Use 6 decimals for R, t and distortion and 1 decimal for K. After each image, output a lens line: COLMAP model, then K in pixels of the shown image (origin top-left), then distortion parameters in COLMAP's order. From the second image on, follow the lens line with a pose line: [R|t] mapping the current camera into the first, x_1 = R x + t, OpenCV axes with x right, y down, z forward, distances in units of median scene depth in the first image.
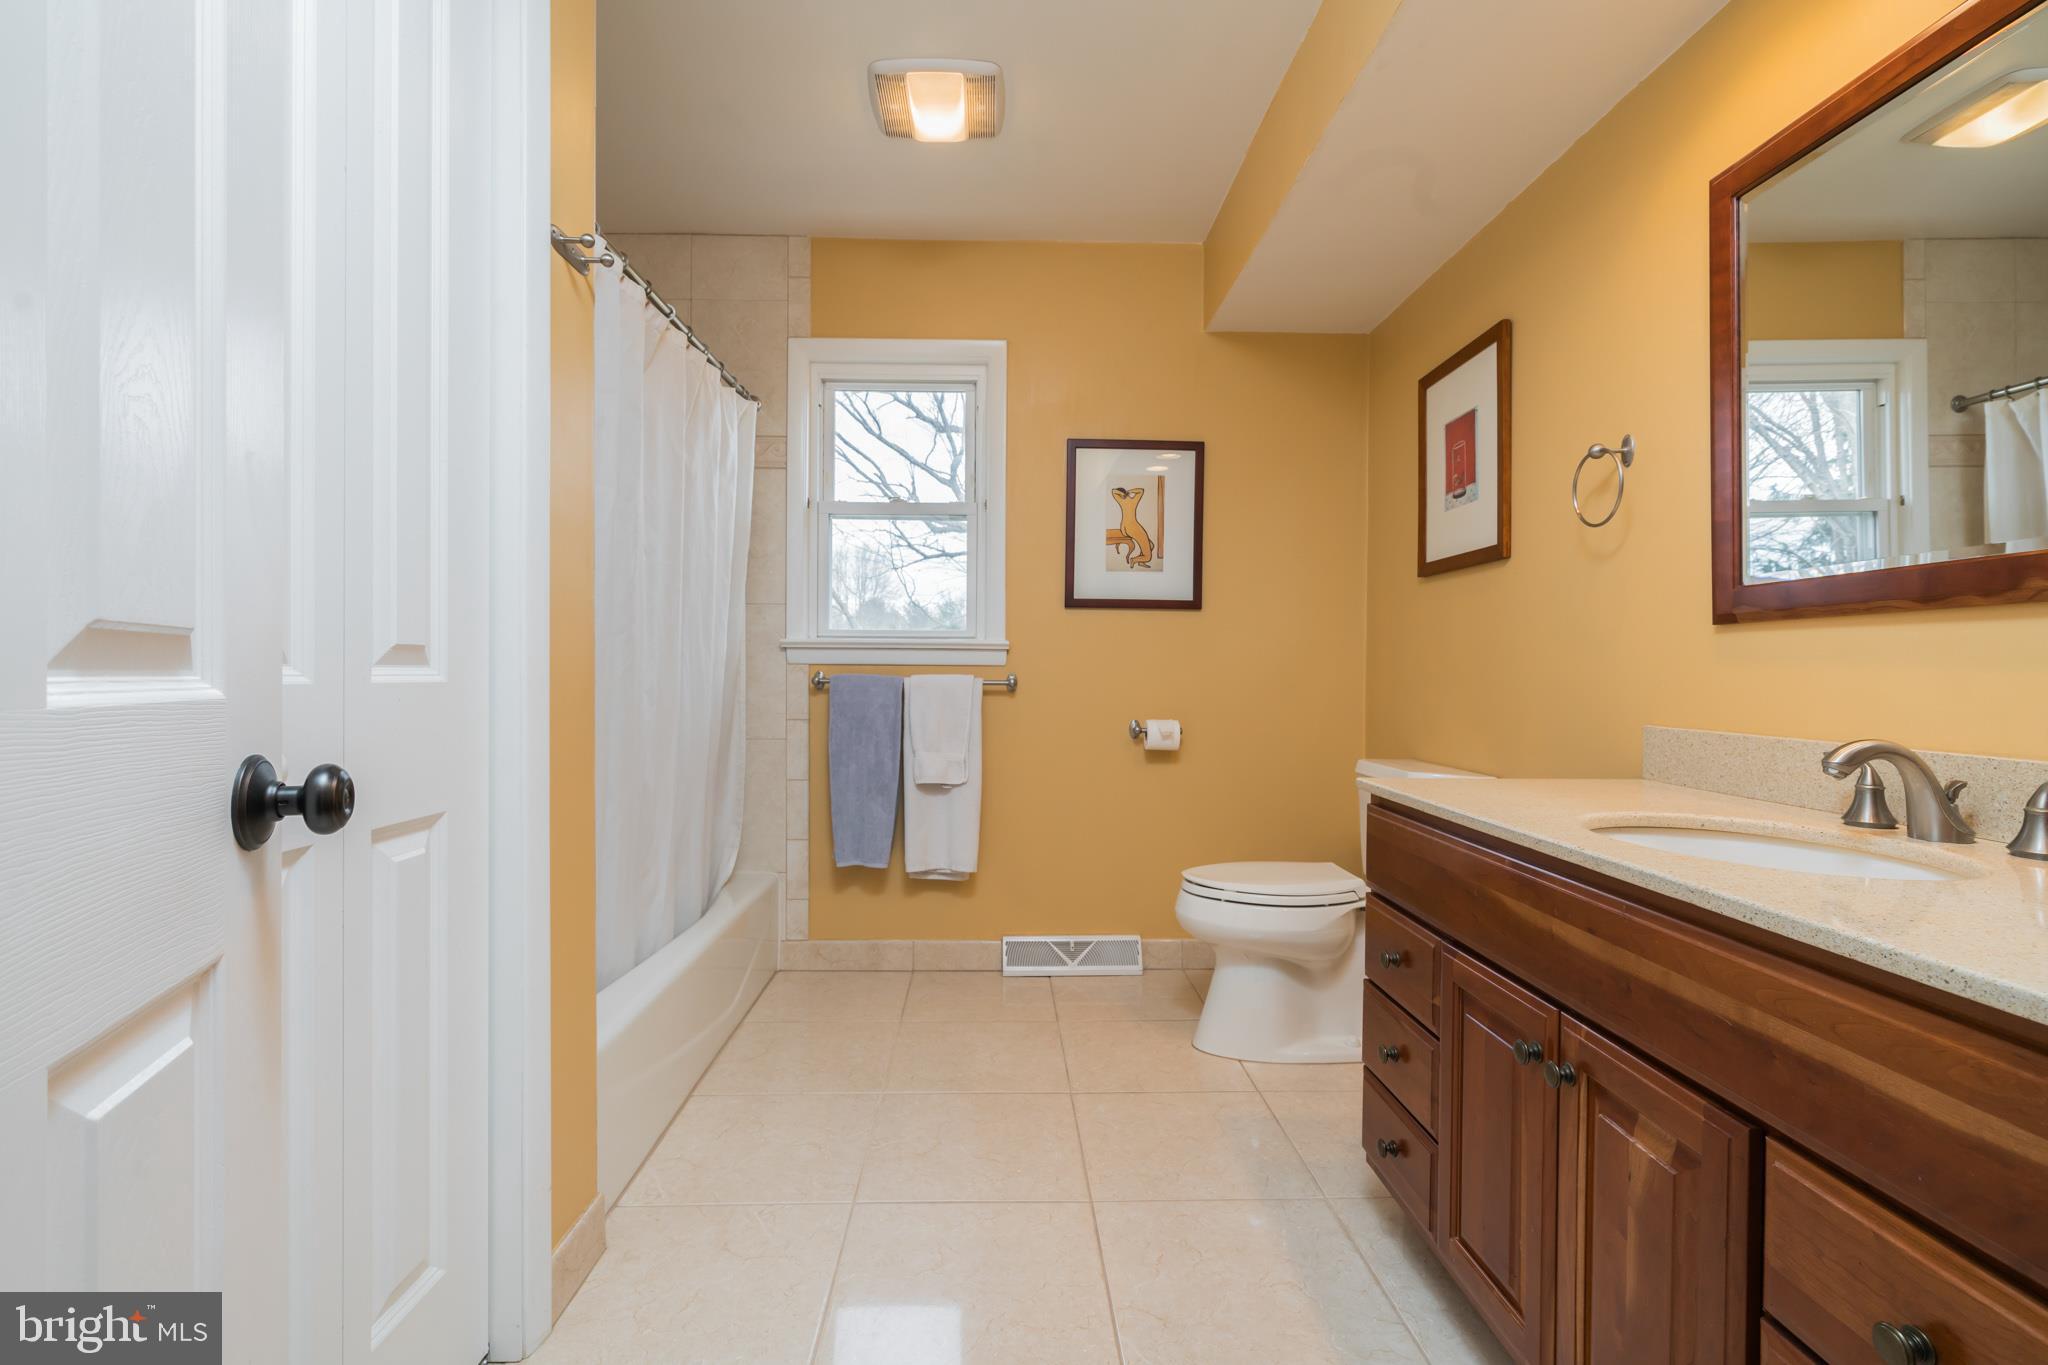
lens RADIAL K [[934.8, 0, 1028.3], [0, 934.8, 670.1], [0, 0, 1]] dist [-0.008353, 0.004540]
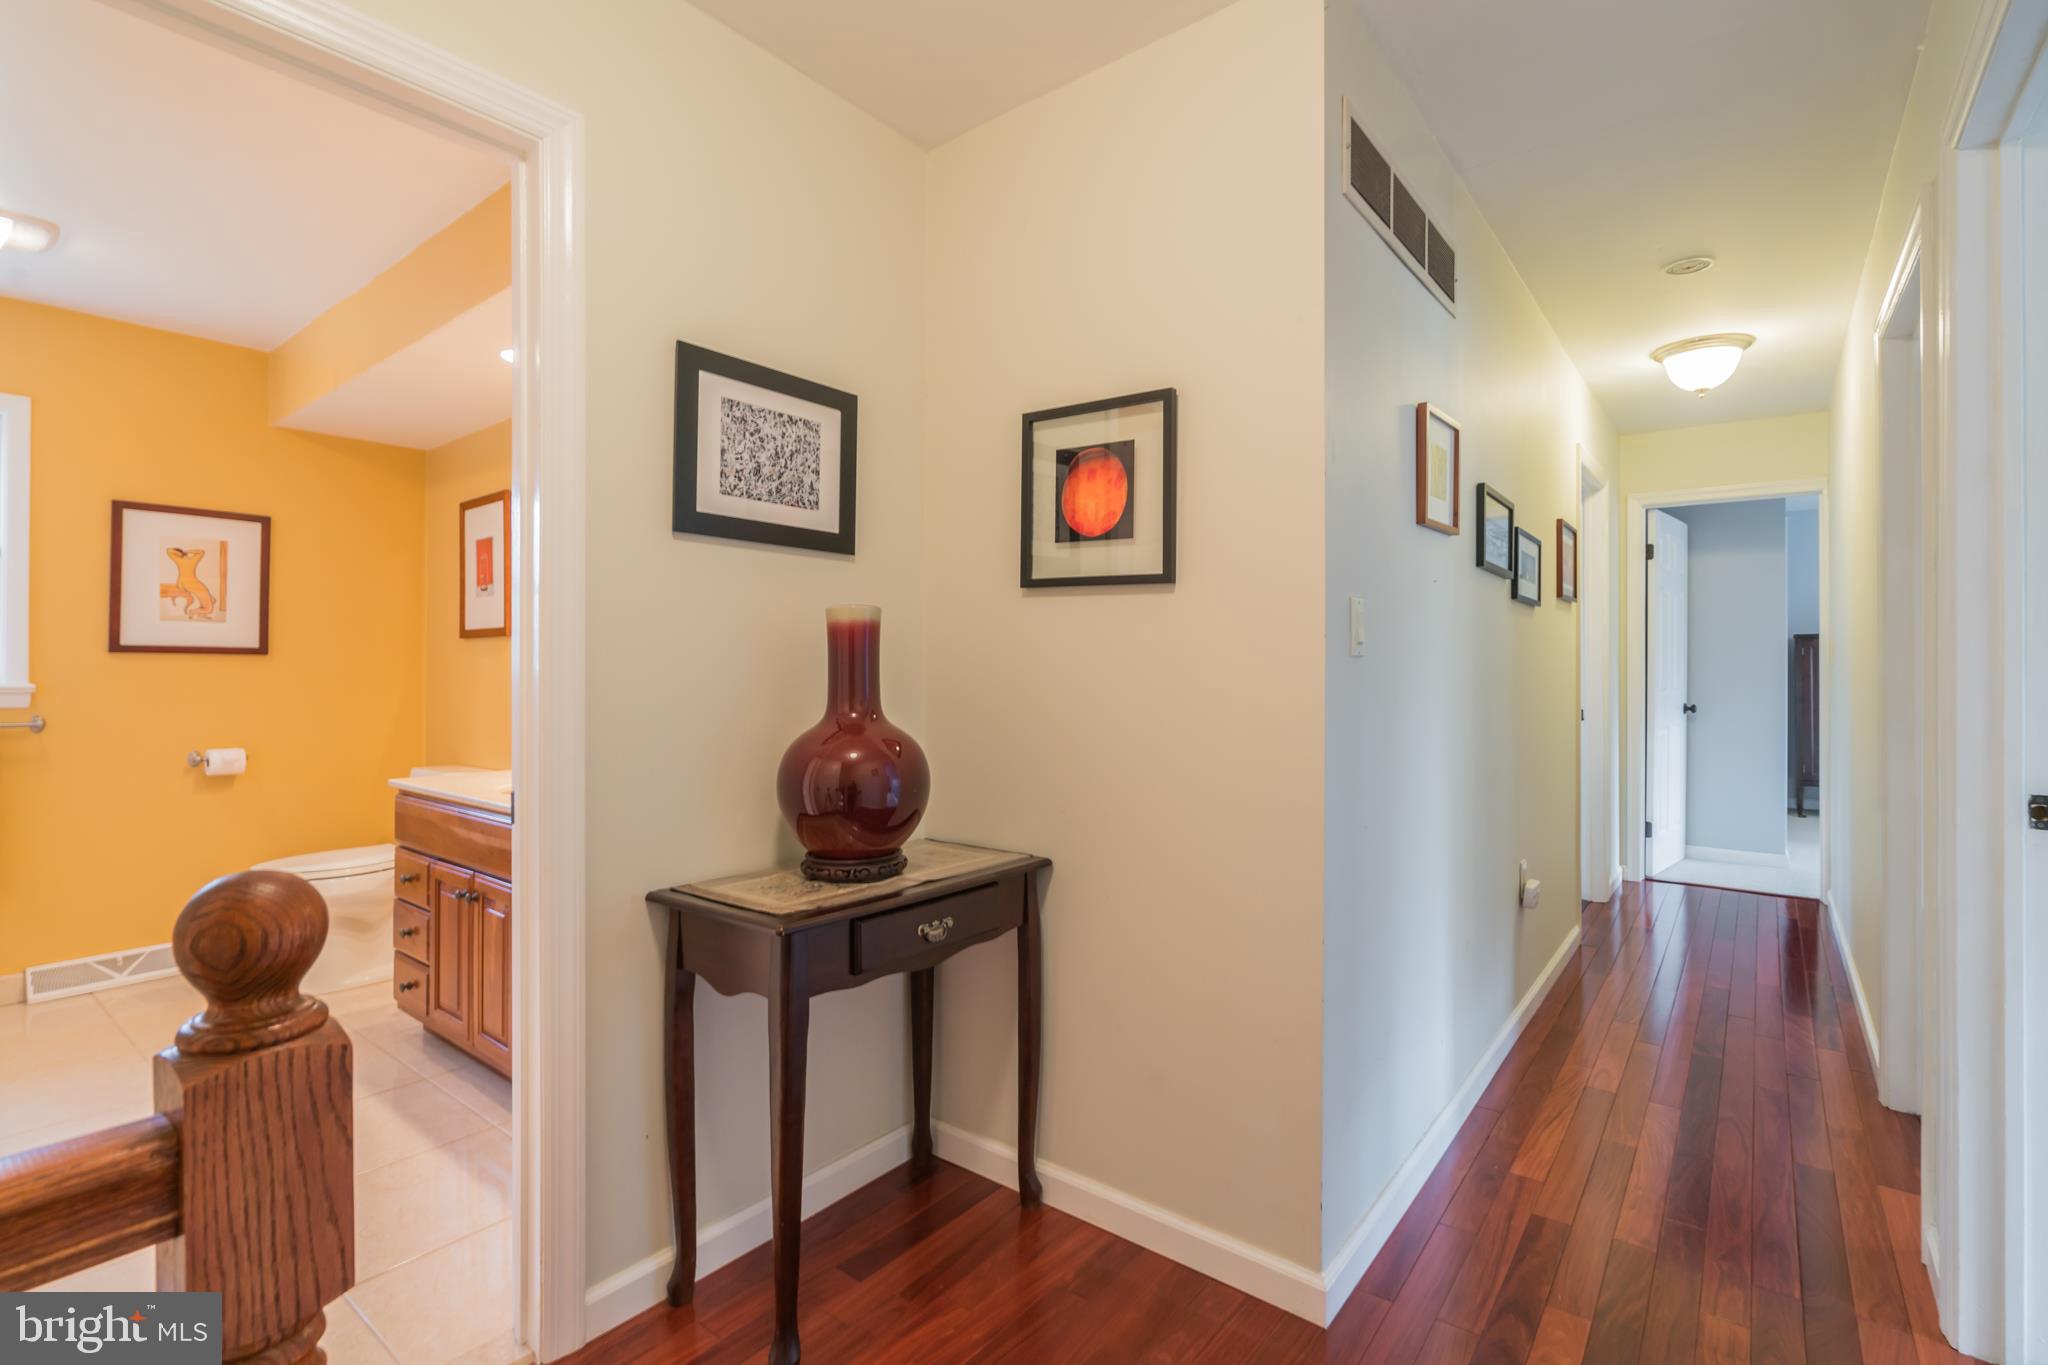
lens RADIAL K [[934.8, 0, 1044.5], [0, 934.8, 668.1], [0, 0, 1]] dist [-0.008353, 0.004540]
pose [[0.638430, -0.002405, 0.769676, -0.100681], [0.005815, 0.999982, -0.001700, -0.041174], [-0.769658, 0.005561, 0.638432, -0.539117]]
